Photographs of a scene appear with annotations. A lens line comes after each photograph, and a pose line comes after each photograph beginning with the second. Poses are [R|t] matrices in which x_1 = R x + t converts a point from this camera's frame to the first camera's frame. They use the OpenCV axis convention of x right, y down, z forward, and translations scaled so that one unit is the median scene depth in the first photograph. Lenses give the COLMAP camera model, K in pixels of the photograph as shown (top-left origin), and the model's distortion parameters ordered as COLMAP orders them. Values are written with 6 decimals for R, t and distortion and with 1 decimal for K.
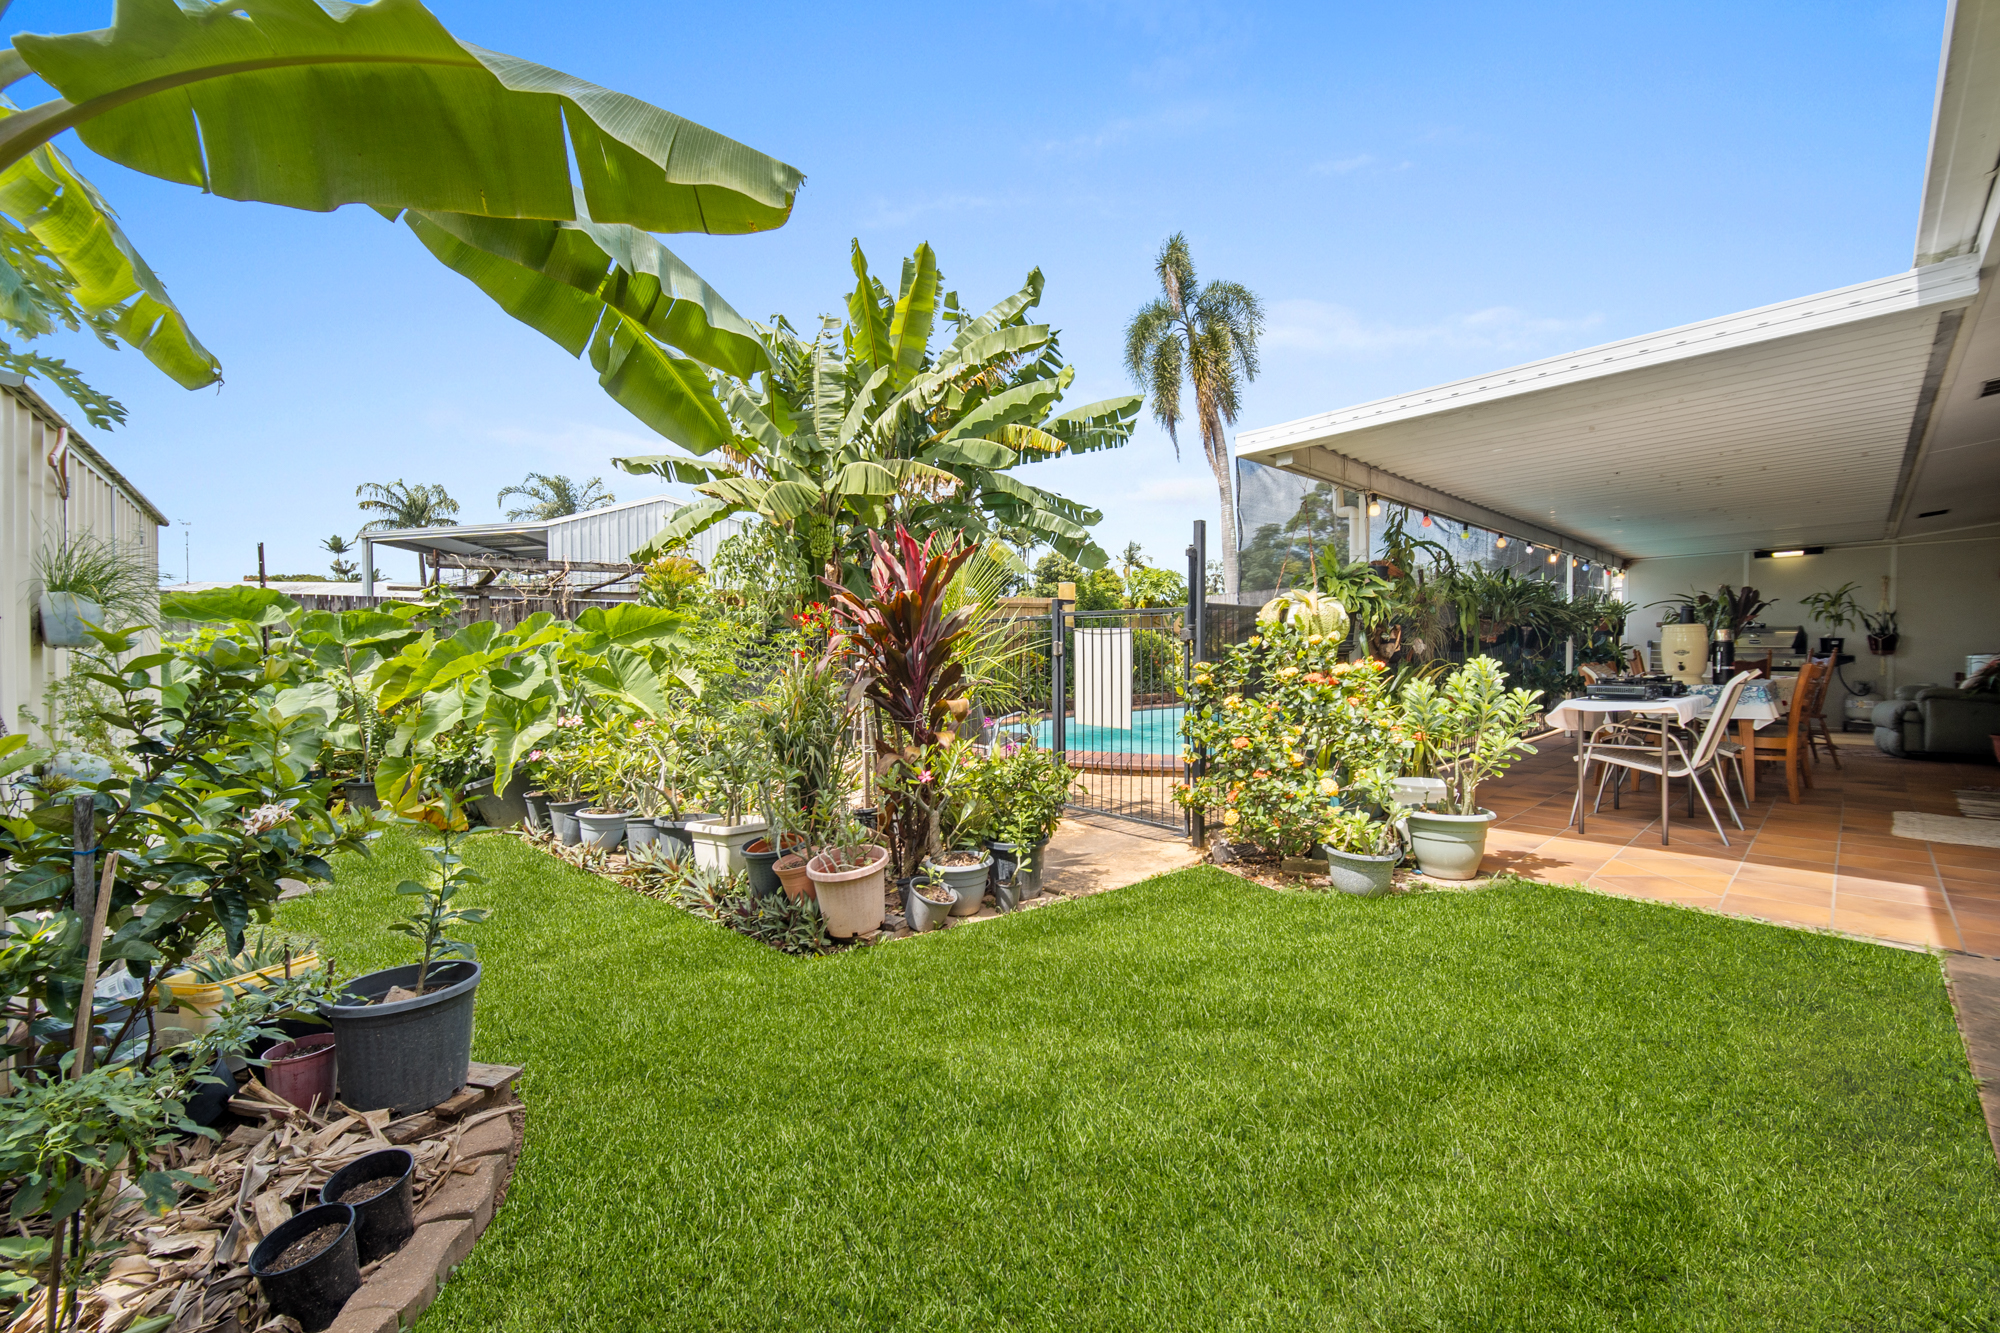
lens RADIAL K [[784.8, 0, 1036.5], [0, 784.8, 652.7], [0, 0, 1]] dist [0.000587, 0.000238]
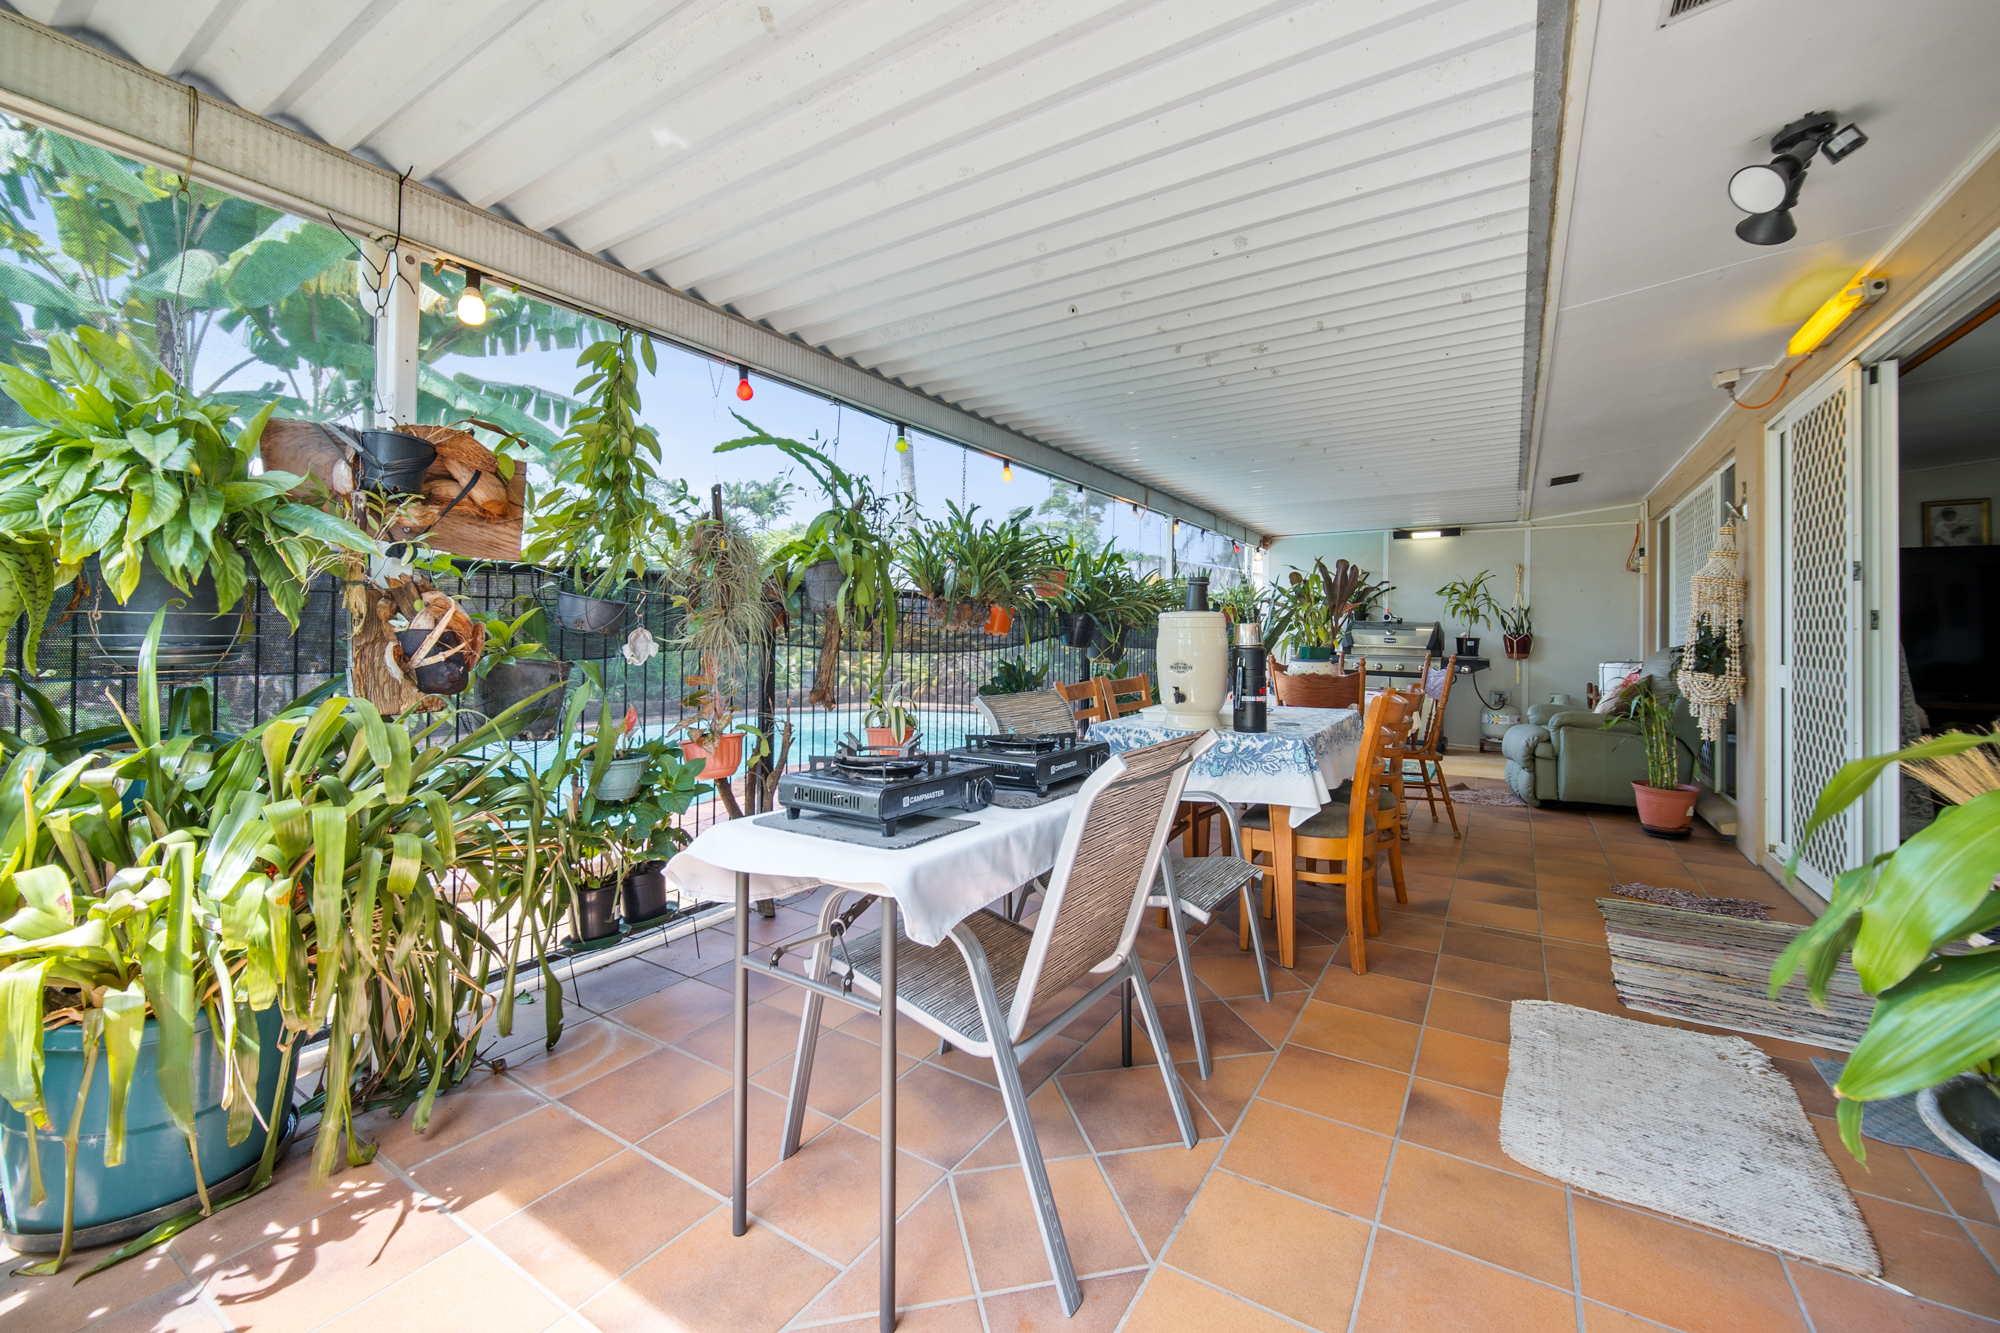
lens RADIAL K [[784.8, 0, 1021.9], [0, 784.8, 616.5], [0, 0, 1]] dist [0.000587, 0.000238]
pose [[0.968766, 0.025279, 0.246684, 0.358723], [-0.019652, 0.999488, -0.025247, -0.011122], [-0.247196, 0.019611, 0.968767, 0.320430]]
